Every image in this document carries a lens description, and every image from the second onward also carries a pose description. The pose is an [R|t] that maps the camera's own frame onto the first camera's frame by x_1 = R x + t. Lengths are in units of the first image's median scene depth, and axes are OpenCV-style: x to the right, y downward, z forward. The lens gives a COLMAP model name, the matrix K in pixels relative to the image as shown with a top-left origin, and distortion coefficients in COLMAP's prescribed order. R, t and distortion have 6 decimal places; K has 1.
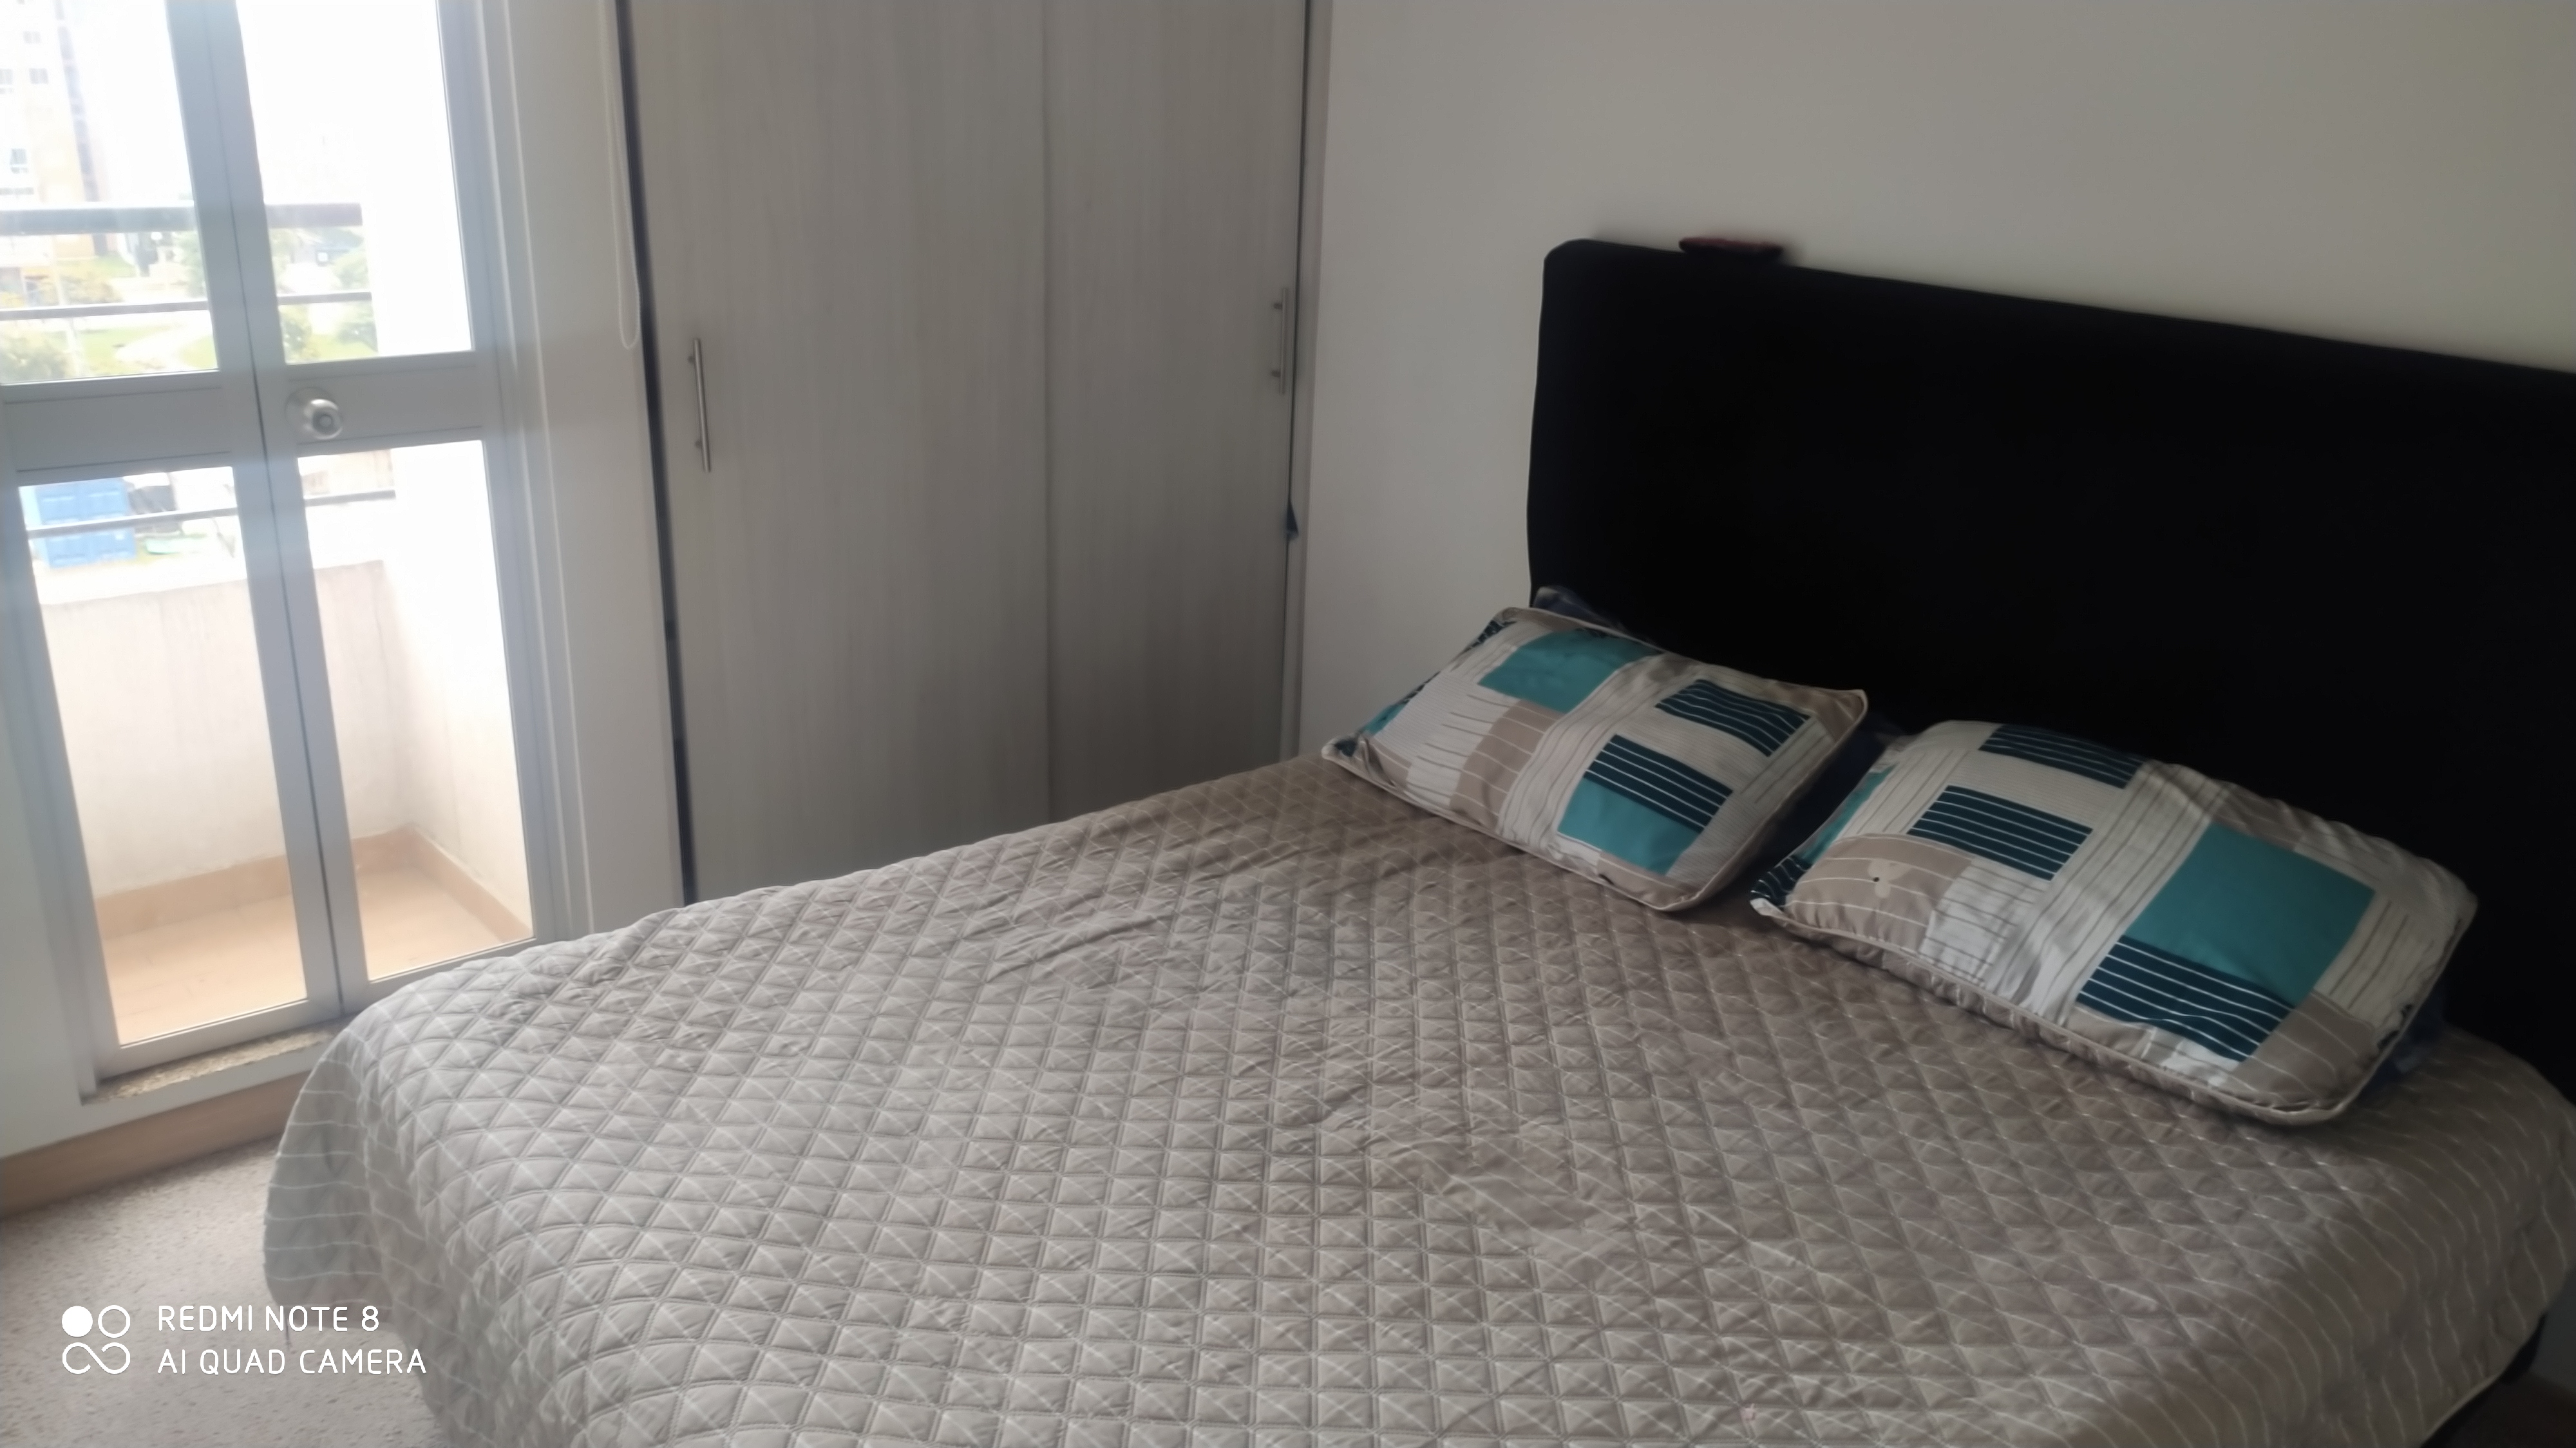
lens RADIAL K [[1936.4, 0, 1293.4], [0, 1936.4, 719.9], [0, 0, 1]] dist [0.046840, -0.035585]
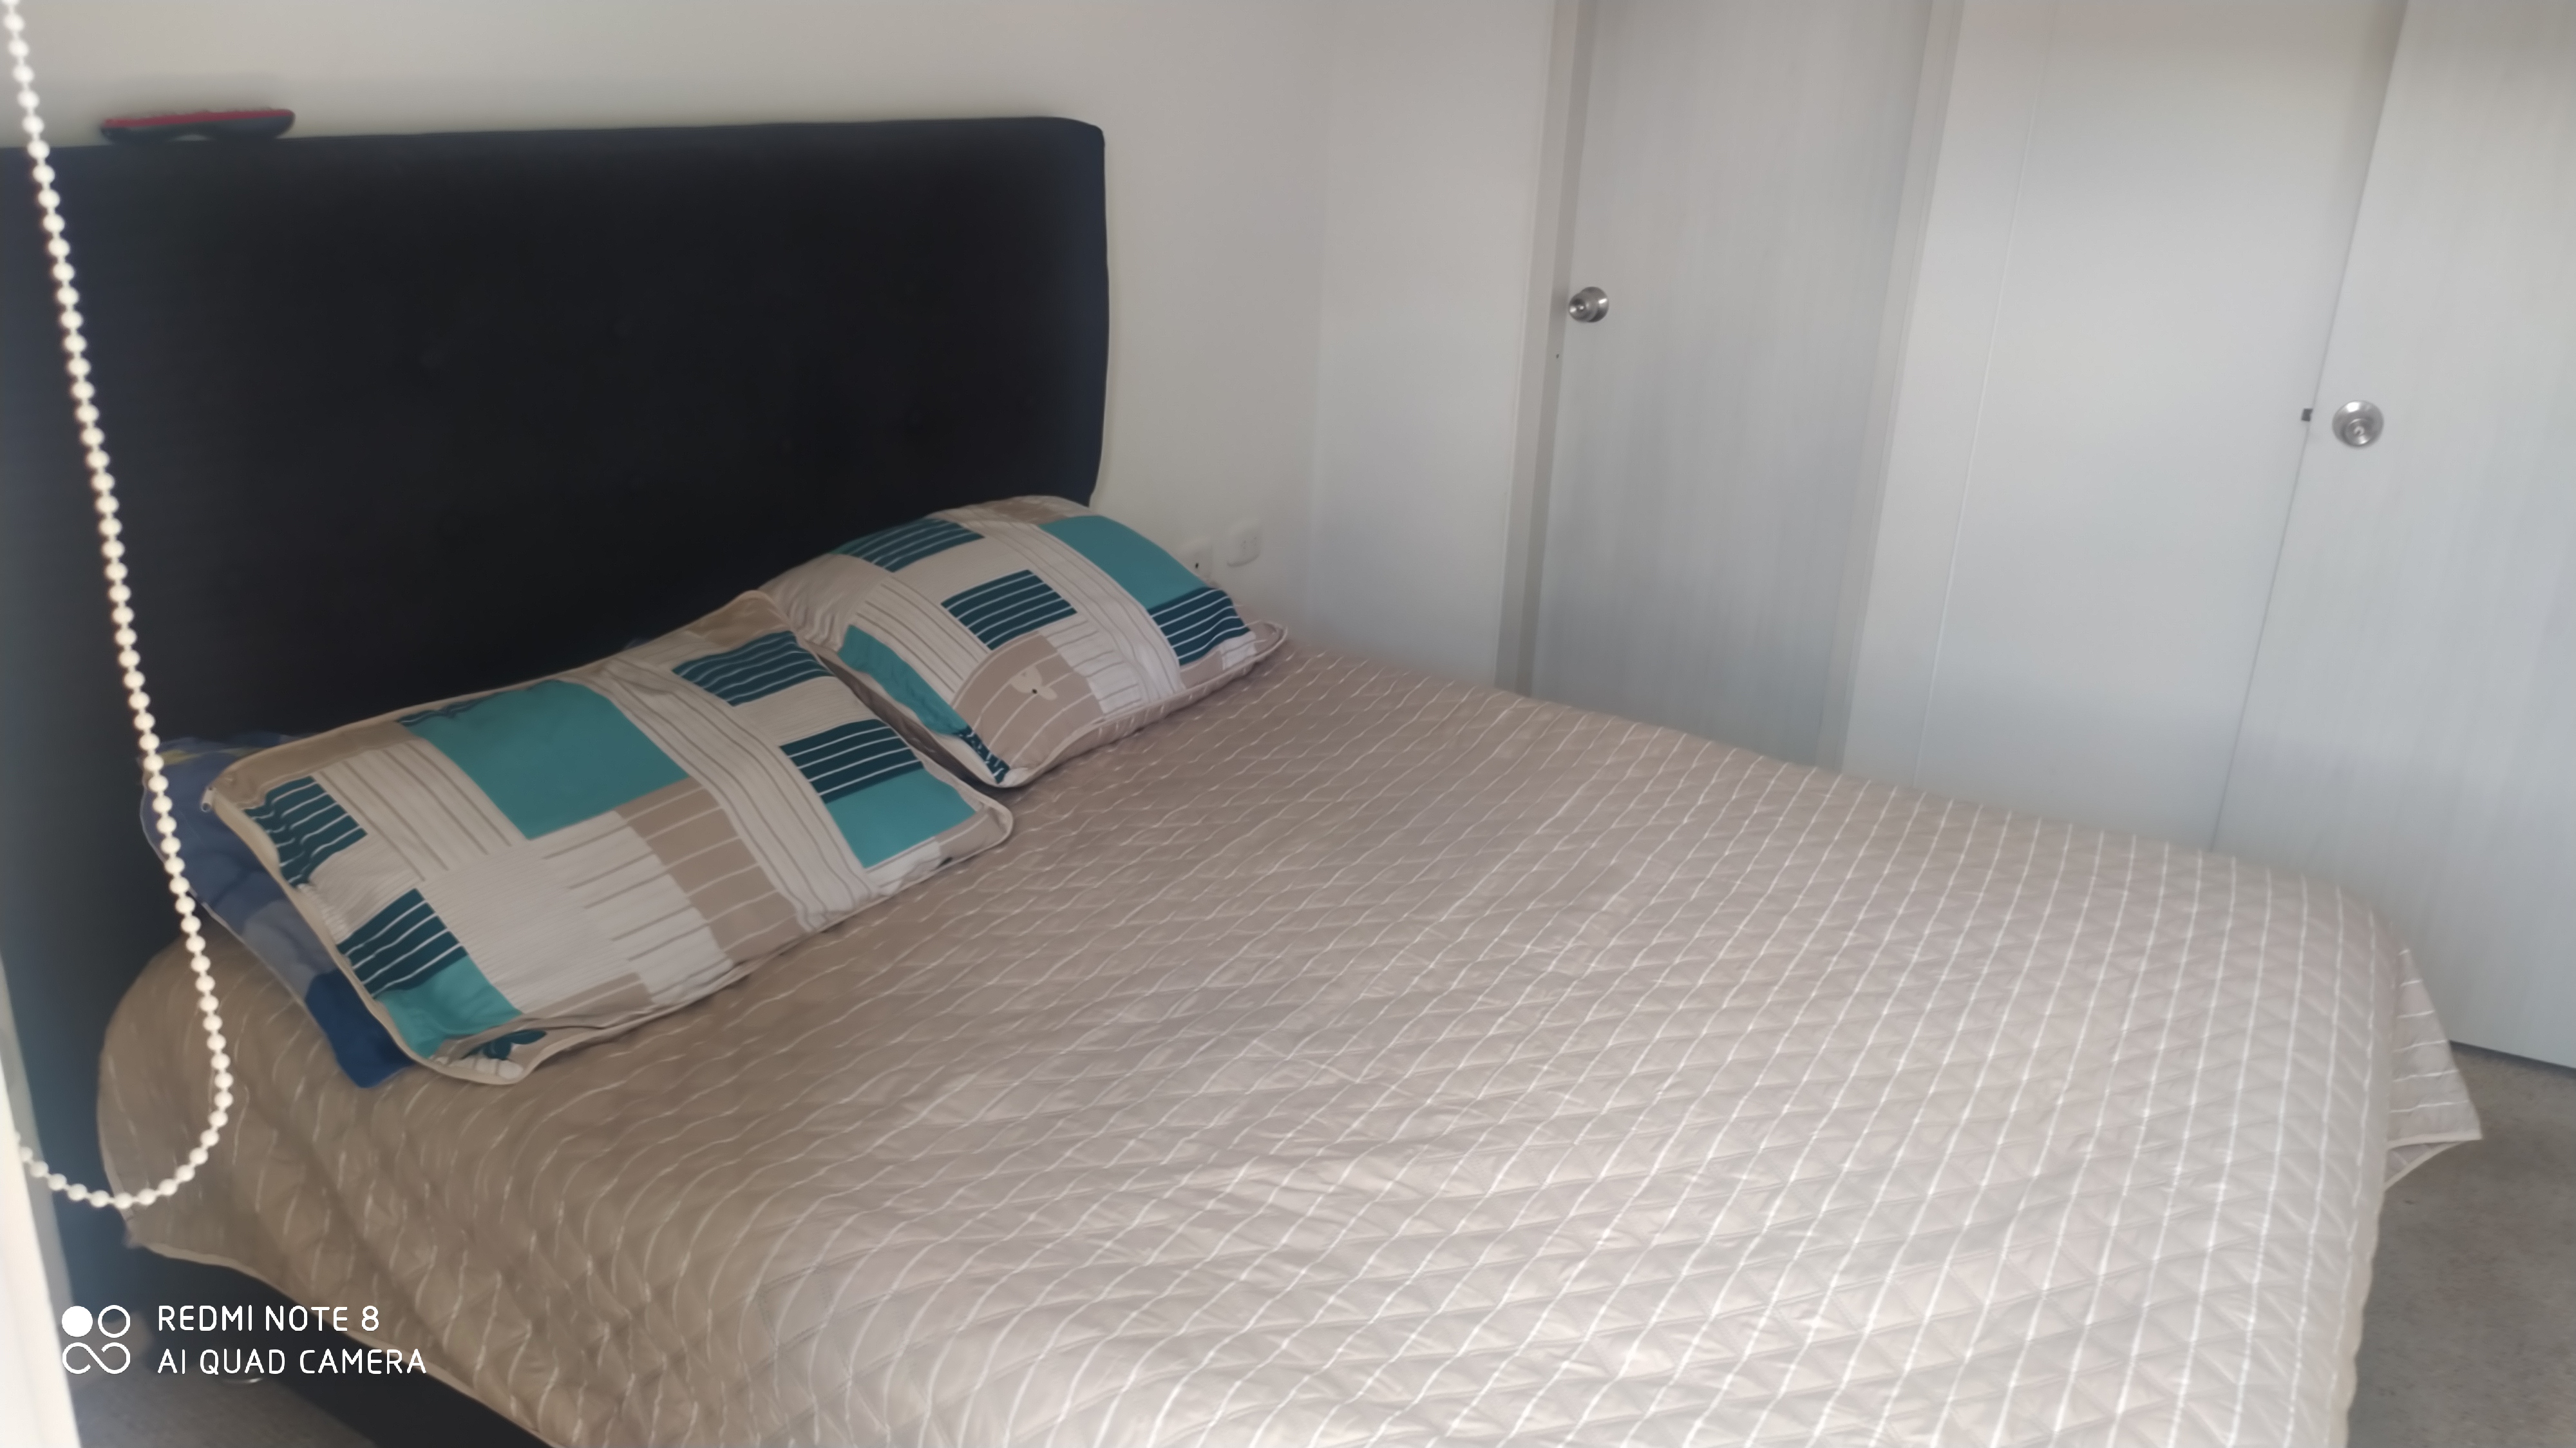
lens RADIAL K [[1936.4, 0, 1295.0], [0, 1936.4, 729.1], [0, 0, 1]] dist [0.046840, -0.035585]
pose [[-0.326850, -0.384357, 0.863388, -0.634658], [0.257069, 0.842961, 0.472581, -0.347827], [-0.909442, 0.376414, -0.176715, 1.043475]]
